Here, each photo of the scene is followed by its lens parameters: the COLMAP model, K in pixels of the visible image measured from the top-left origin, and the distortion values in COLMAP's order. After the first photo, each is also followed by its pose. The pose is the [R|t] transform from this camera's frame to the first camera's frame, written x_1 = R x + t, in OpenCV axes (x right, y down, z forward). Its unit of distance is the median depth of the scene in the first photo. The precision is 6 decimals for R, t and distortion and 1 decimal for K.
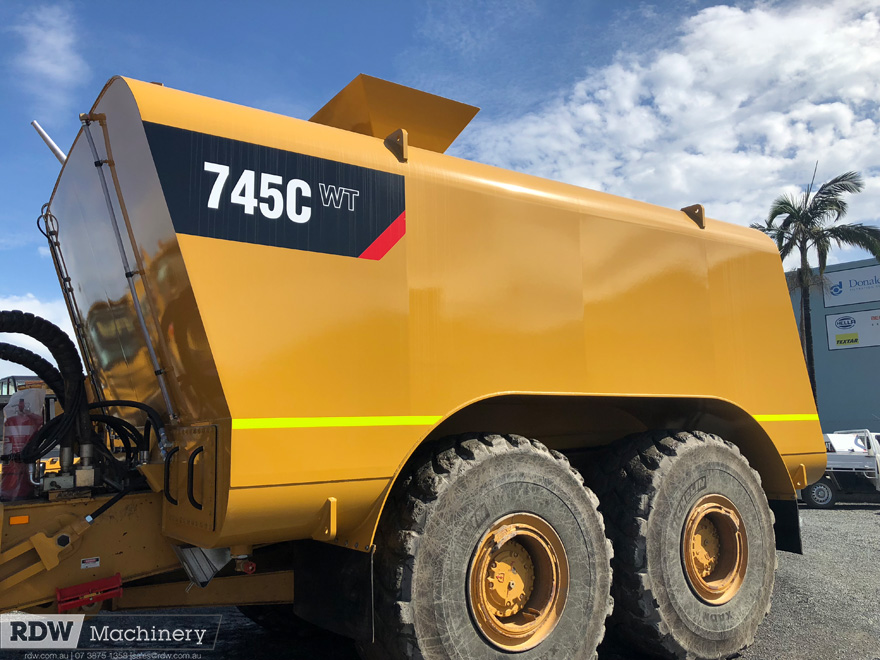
lens RADIAL K [[734.2, 0, 439.2], [0, 734.2, 319.2], [0, 0, 1]] dist [0.031498, -0.012180]
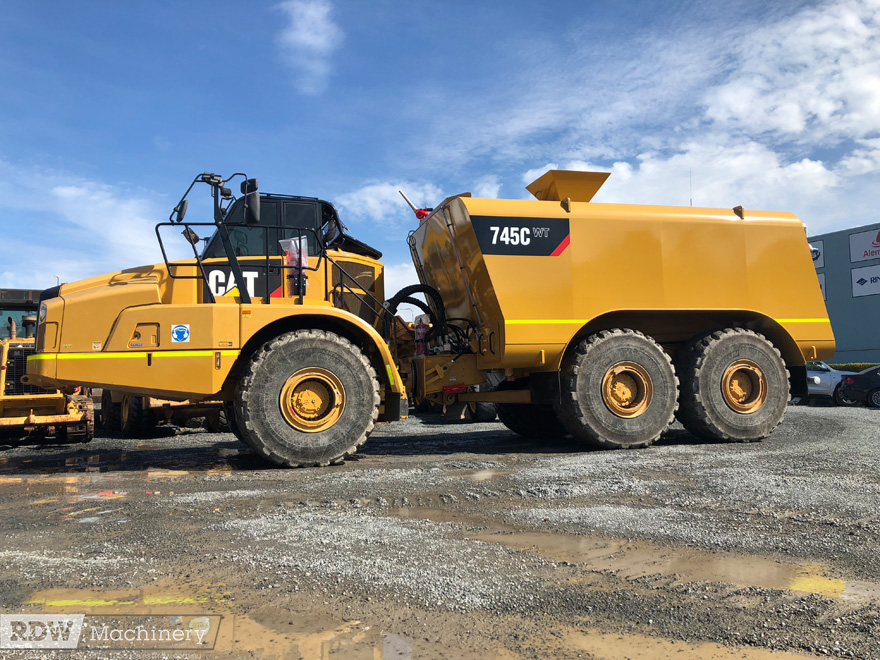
lens RADIAL K [[734.2, 0, 439.2], [0, 734.2, 319.2], [0, 0, 1]] dist [0.031498, -0.012180]
pose [[0.947975, -0.027173, -0.317182, 0.287318], [0.053576, 0.995757, 0.074820, -0.070067], [0.313803, -0.087921, 0.945409, -1.343423]]
